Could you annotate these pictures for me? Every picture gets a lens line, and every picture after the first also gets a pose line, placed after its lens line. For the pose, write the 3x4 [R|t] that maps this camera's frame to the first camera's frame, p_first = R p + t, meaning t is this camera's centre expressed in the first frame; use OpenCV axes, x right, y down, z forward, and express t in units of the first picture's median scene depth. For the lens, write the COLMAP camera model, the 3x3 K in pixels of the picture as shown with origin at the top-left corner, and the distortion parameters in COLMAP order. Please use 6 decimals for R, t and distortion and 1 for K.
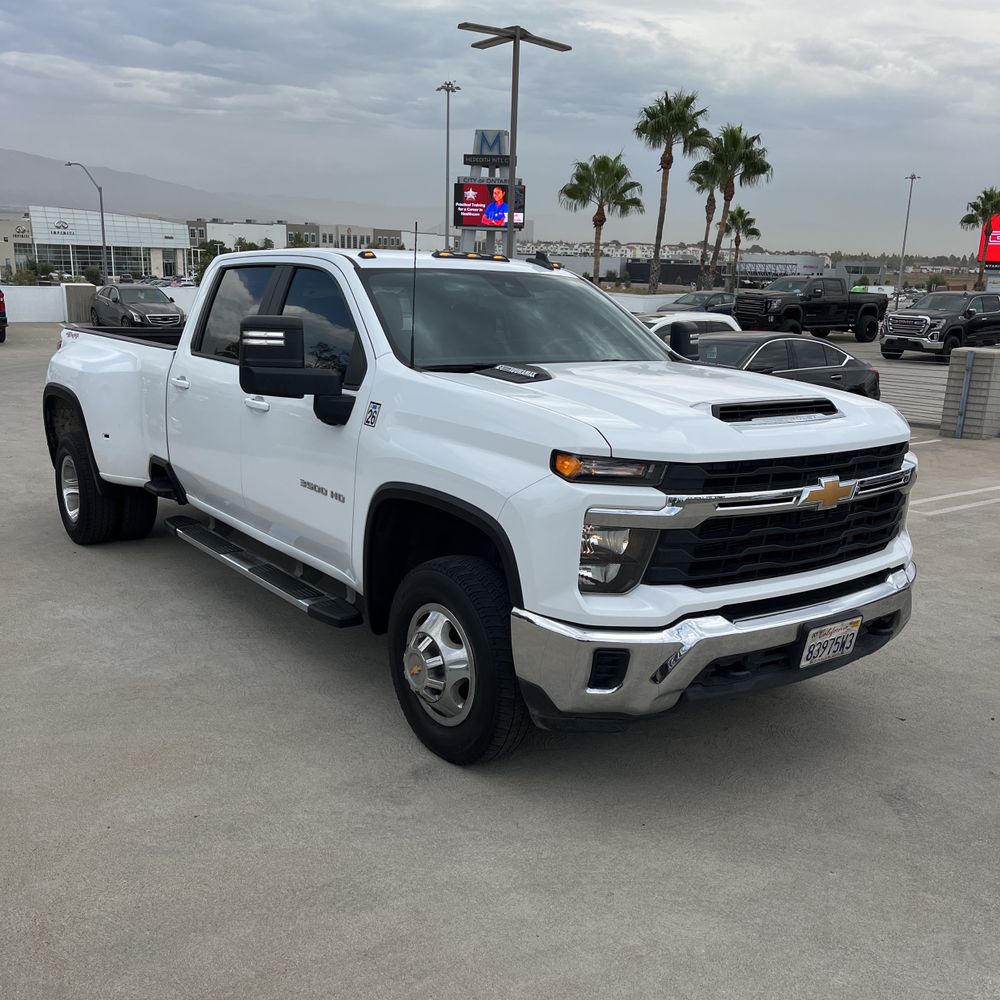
lens RADIAL K [[1014.4, 0, 504.5], [0, 1014.4, 499.6], [0, 0, 1]] dist [0.022075, 0.000000]
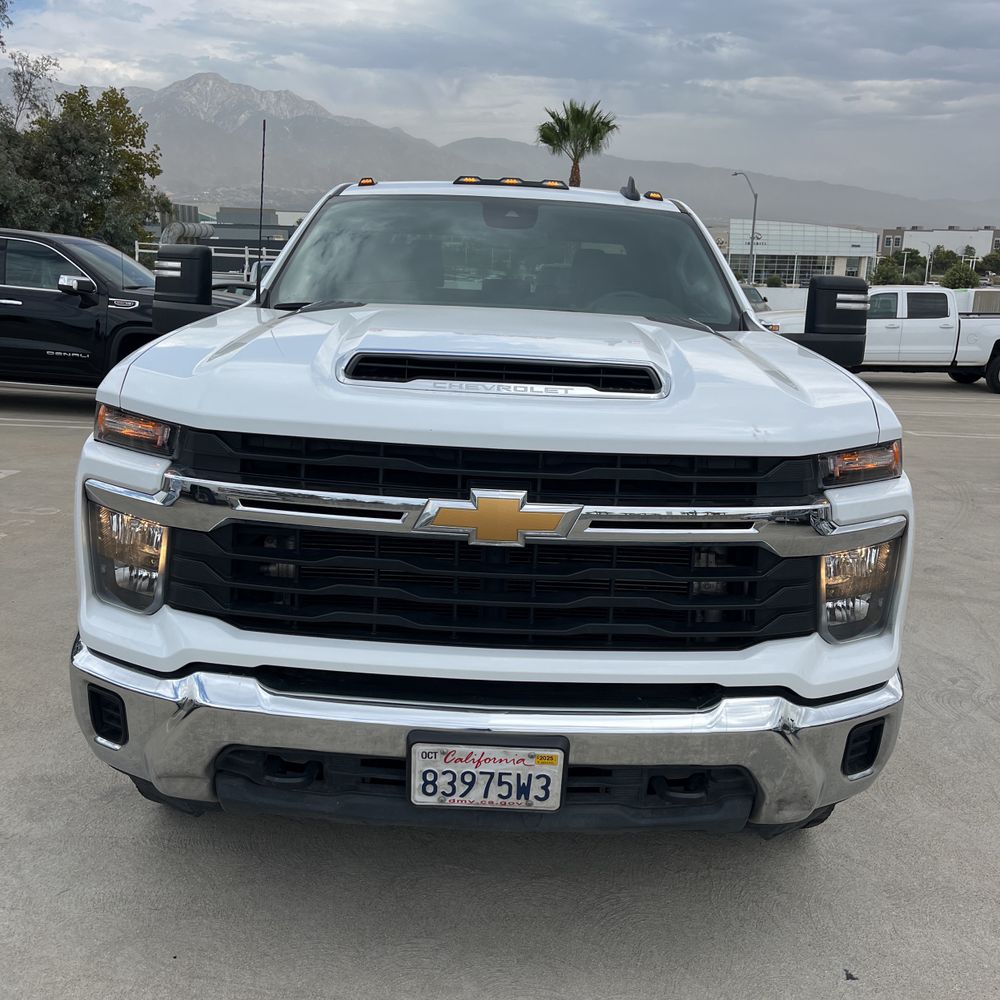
lens RADIAL K [[1014.4, 0, 499.1], [0, 1014.4, 505.2], [0, 0, 1]] dist [0.022075, 0.000000]
pose [[0.803772, 0.136229, -0.579131, 0.493835], [-0.137880, 0.989583, 0.041417, -0.028452], [0.578740, 0.046561, 0.814182, 0.411539]]
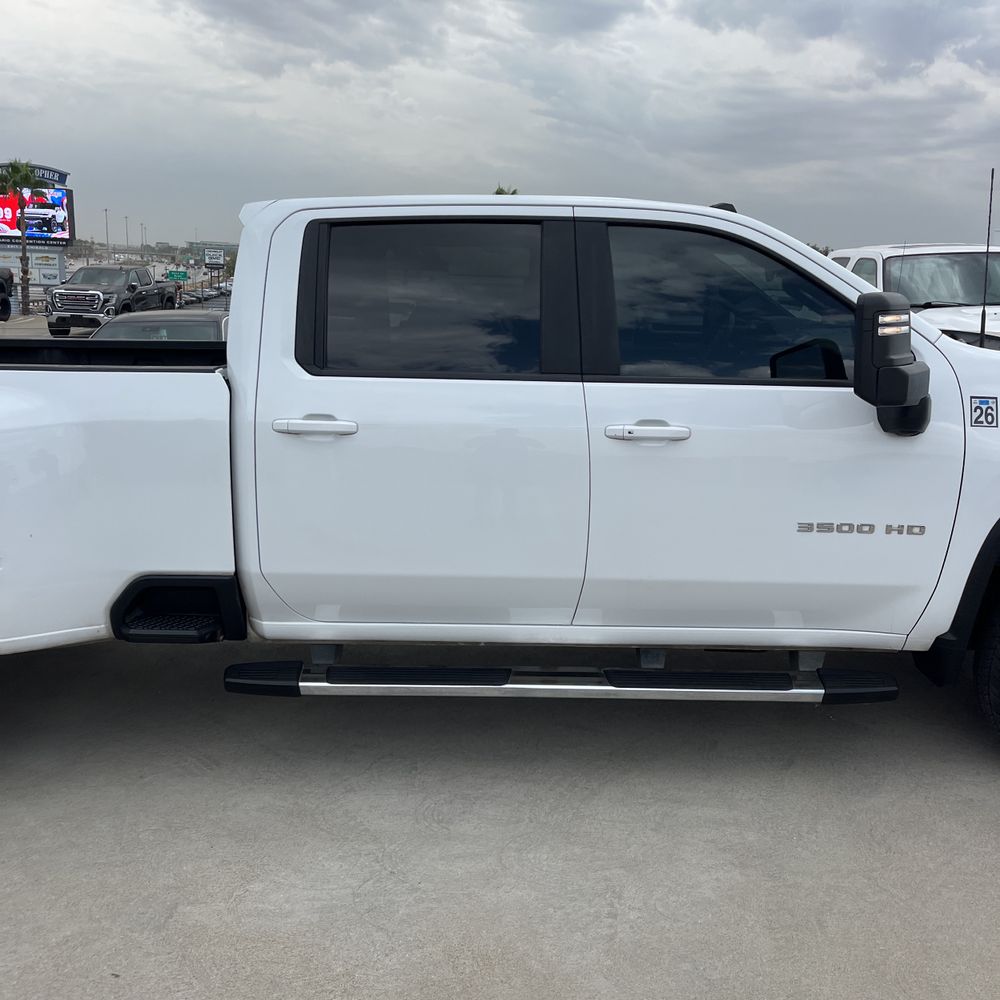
lens RADIAL K [[1014.4, 0, 499.6], [0, 1014.4, 495.6], [0, 0, 1]] dist [0.022075, 0.000000]
pose [[0.601547, -0.183196, 0.777548, -0.866738], [0.167911, 0.980601, 0.101133, -0.144364], [-0.780992, 0.069722, 0.620638, 0.711004]]
